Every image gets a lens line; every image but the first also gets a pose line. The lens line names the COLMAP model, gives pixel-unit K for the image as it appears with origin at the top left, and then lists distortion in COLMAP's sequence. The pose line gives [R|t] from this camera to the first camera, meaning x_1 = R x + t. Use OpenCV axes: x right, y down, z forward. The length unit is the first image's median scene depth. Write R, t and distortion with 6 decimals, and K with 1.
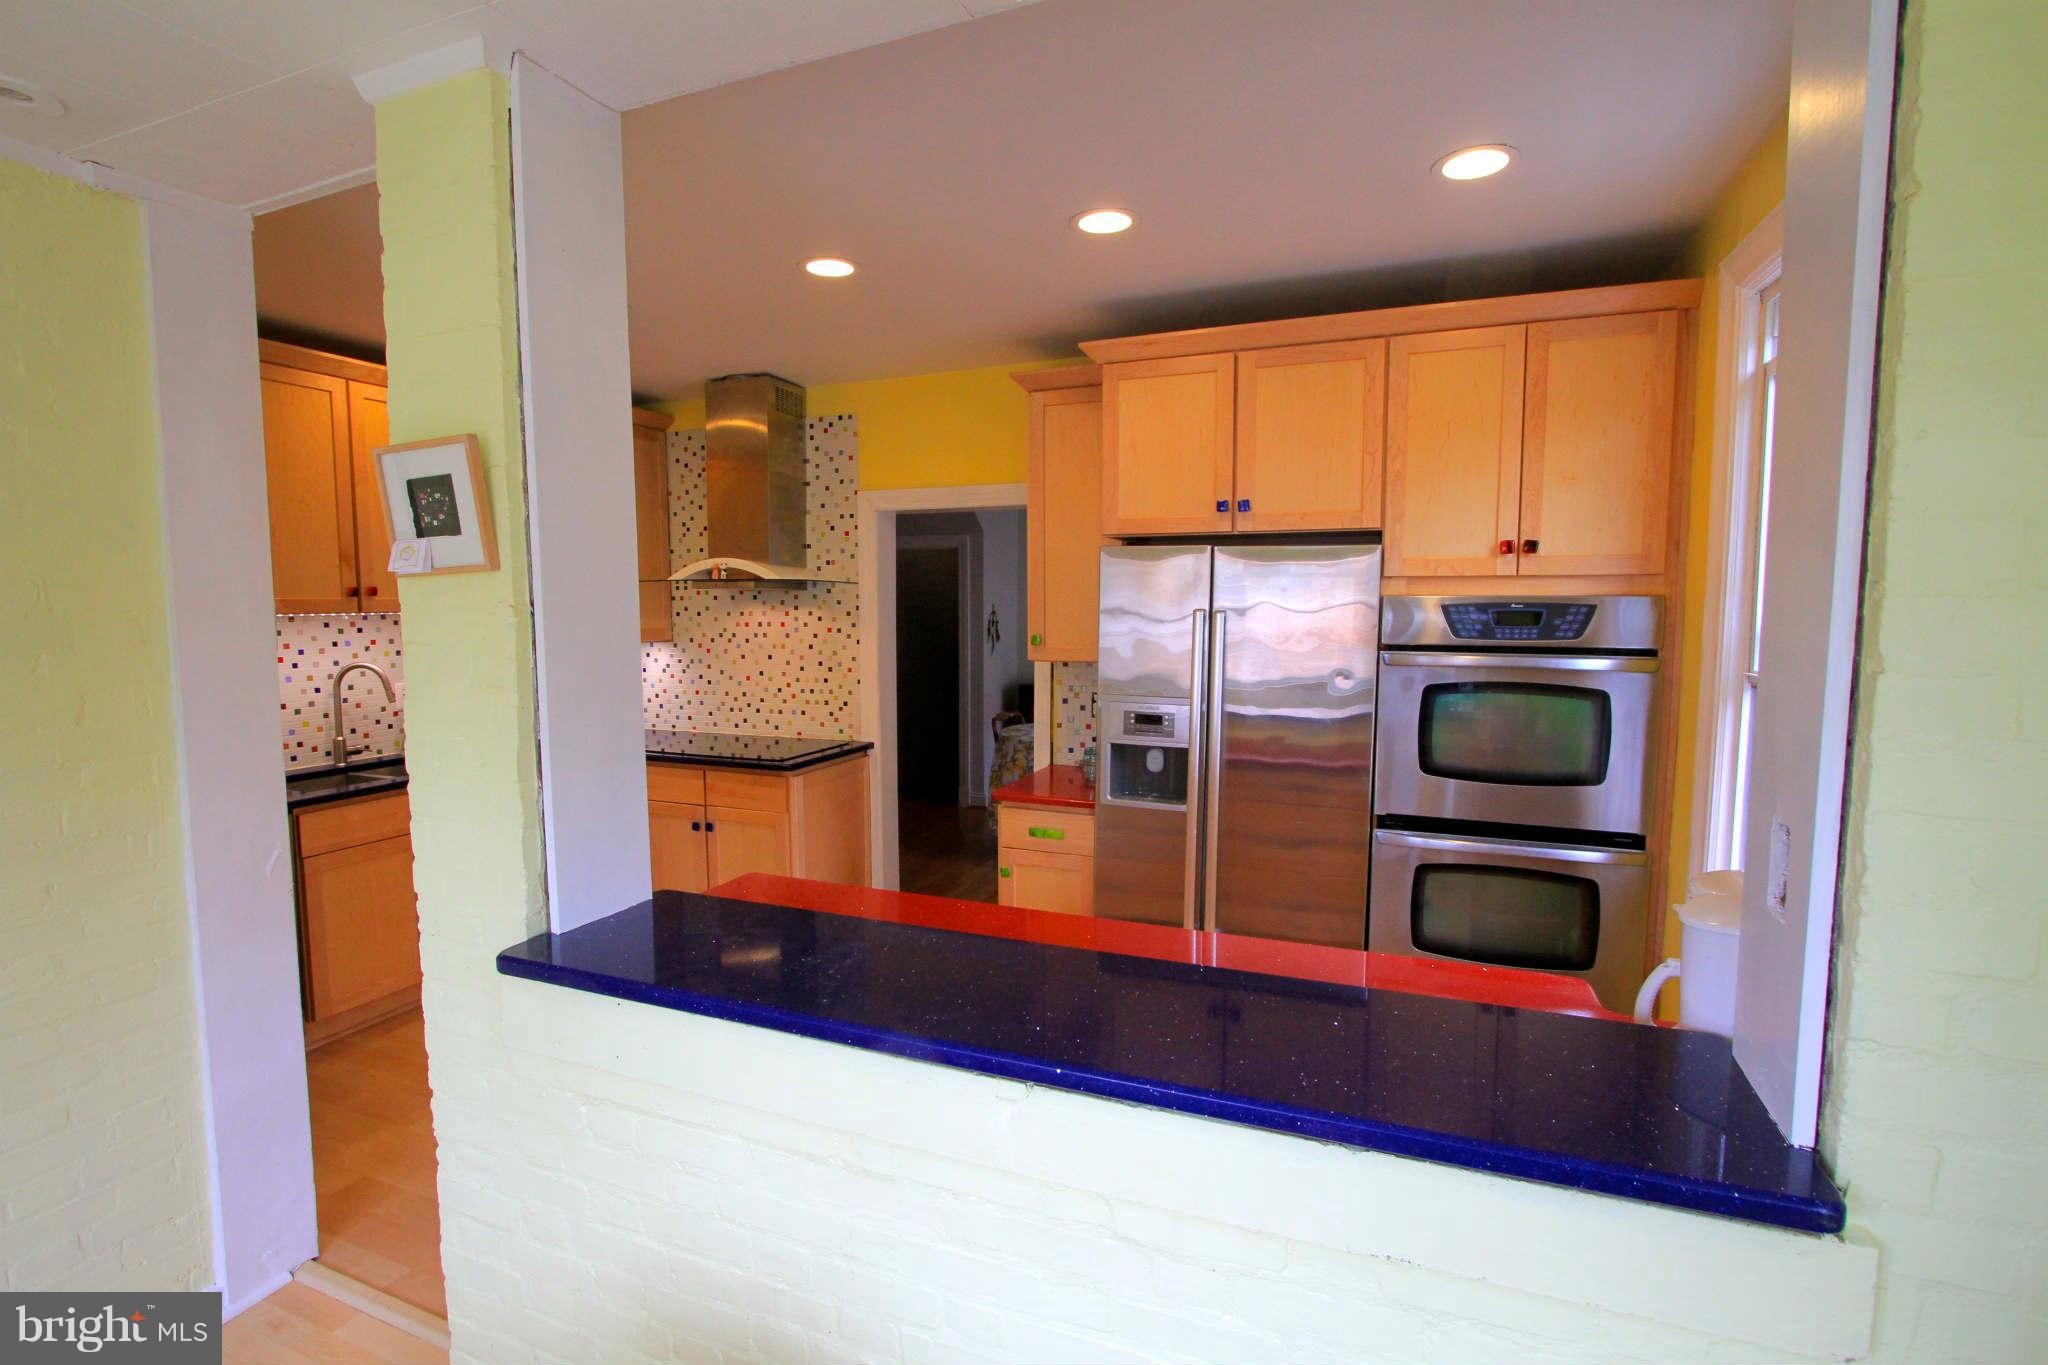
lens RADIAL K [[949.2, 0, 1021.9], [0, 949.2, 682.2], [0, 0, 1]] dist [0.000595, 0.000061]
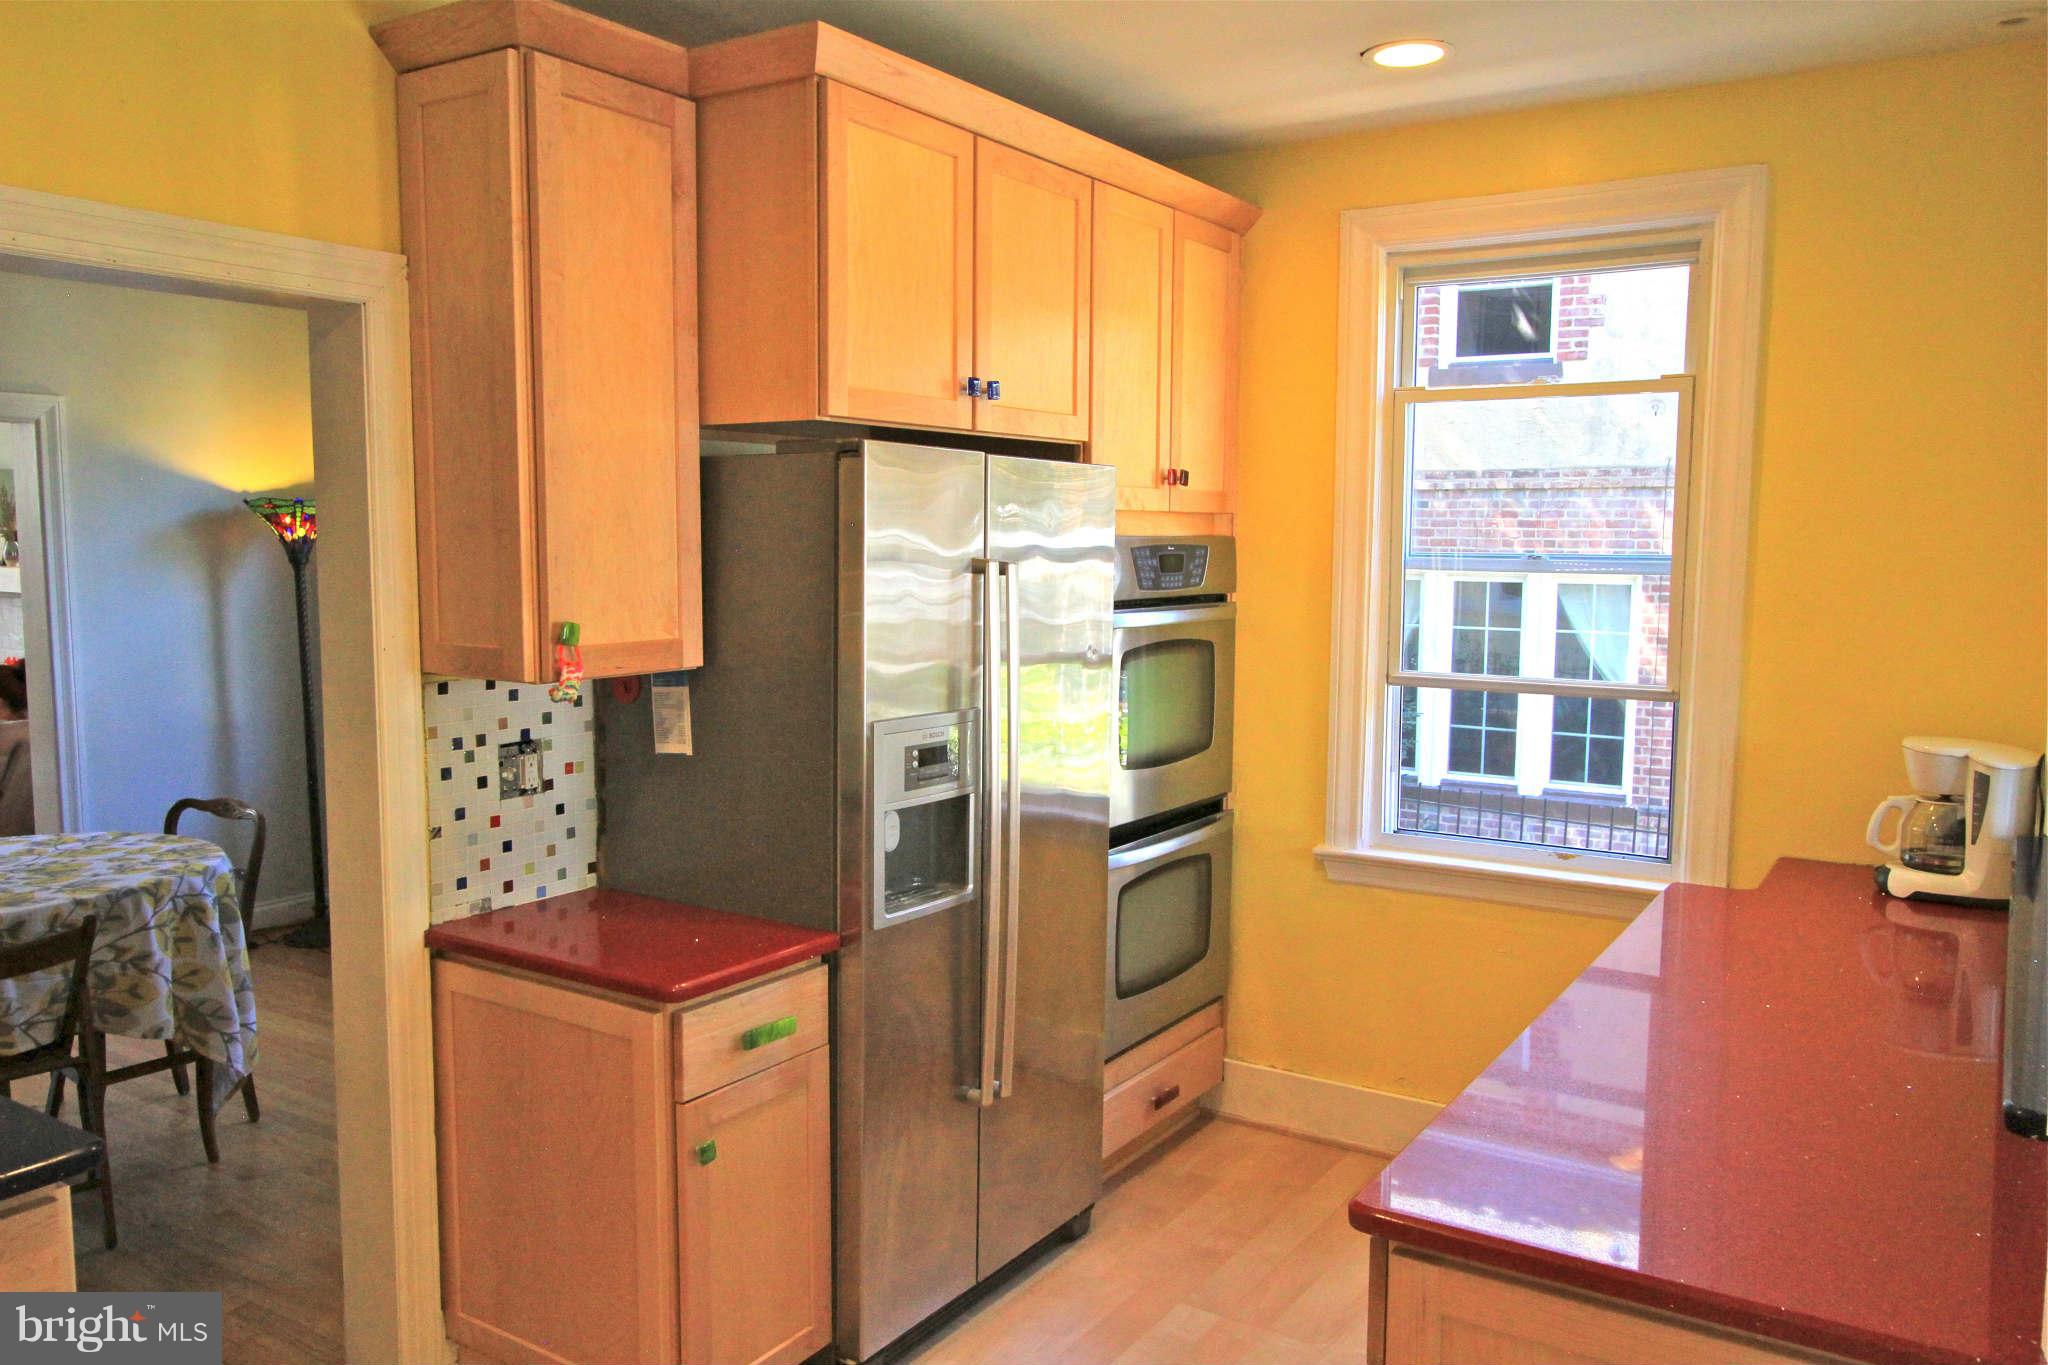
lens RADIAL K [[1565.1, 0, 1024.2], [0, 1565.1, 683.2], [0, 0, 1]] dist [-0.009752, 0.001398]
pose [[0.206137, -0.090072, 0.974369, -0.755846], [0.080972, 0.993910, 0.074748, -0.068223], [-0.975167, 0.063488, 0.212175, 0.757579]]
